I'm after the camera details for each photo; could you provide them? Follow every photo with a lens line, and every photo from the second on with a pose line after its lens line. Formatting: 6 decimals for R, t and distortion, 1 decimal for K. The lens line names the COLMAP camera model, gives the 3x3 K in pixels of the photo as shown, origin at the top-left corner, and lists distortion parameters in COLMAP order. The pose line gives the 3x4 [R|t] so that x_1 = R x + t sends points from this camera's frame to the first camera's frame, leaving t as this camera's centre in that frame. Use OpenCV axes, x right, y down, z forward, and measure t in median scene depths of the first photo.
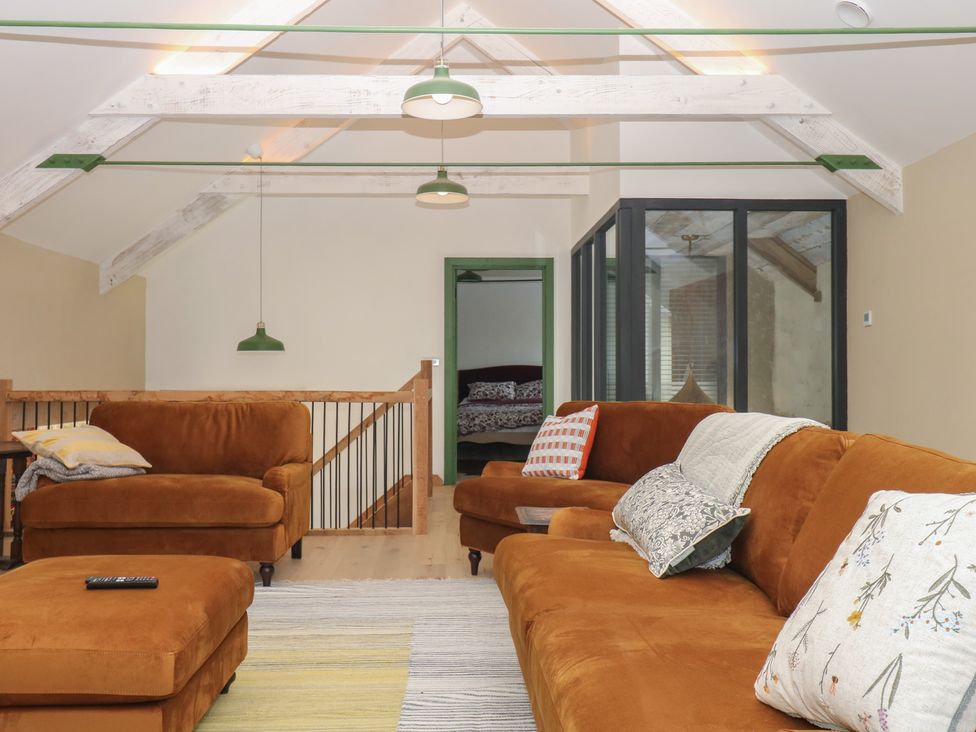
lens RADIAL K [[861.5, 0, 488.0], [0, 861.5, 366.0], [0, 0, 1]] dist [0.004500, -0.003165]
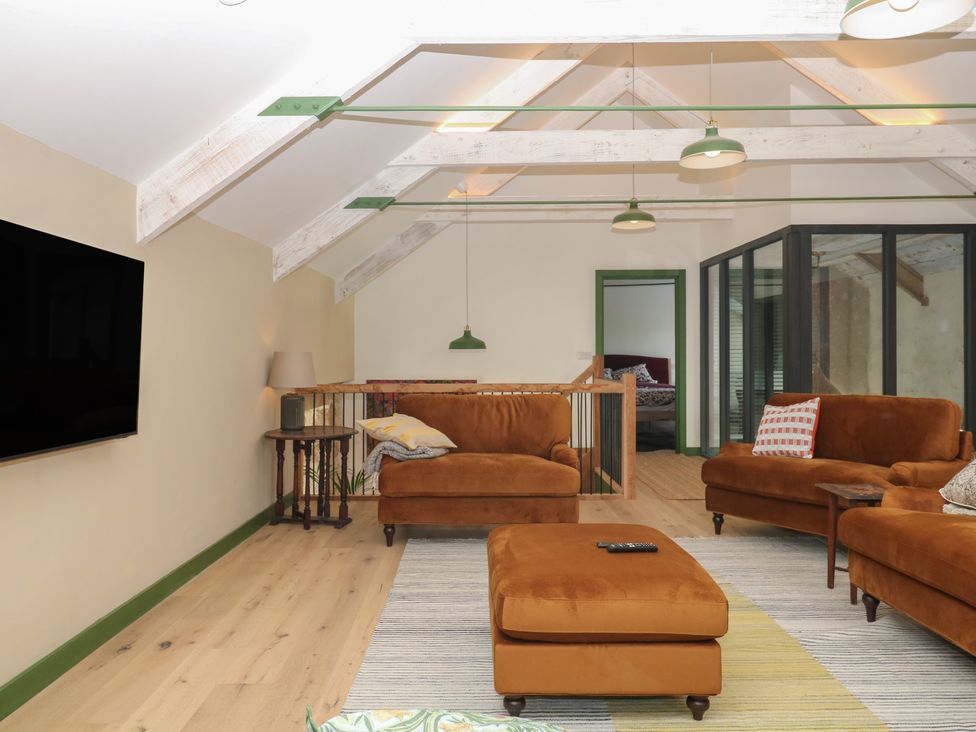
lens RADIAL K [[719.9, 0, 486.7], [0, 719.9, 358.3], [0, 0, 1]] dist [-0.000515, -0.004056]
pose [[0.999287, -0.004398, -0.037504, -0.287725], [0.004839, 0.999920, 0.011665, -0.023496], [0.037449, -0.011838, 0.999228, -0.044567]]
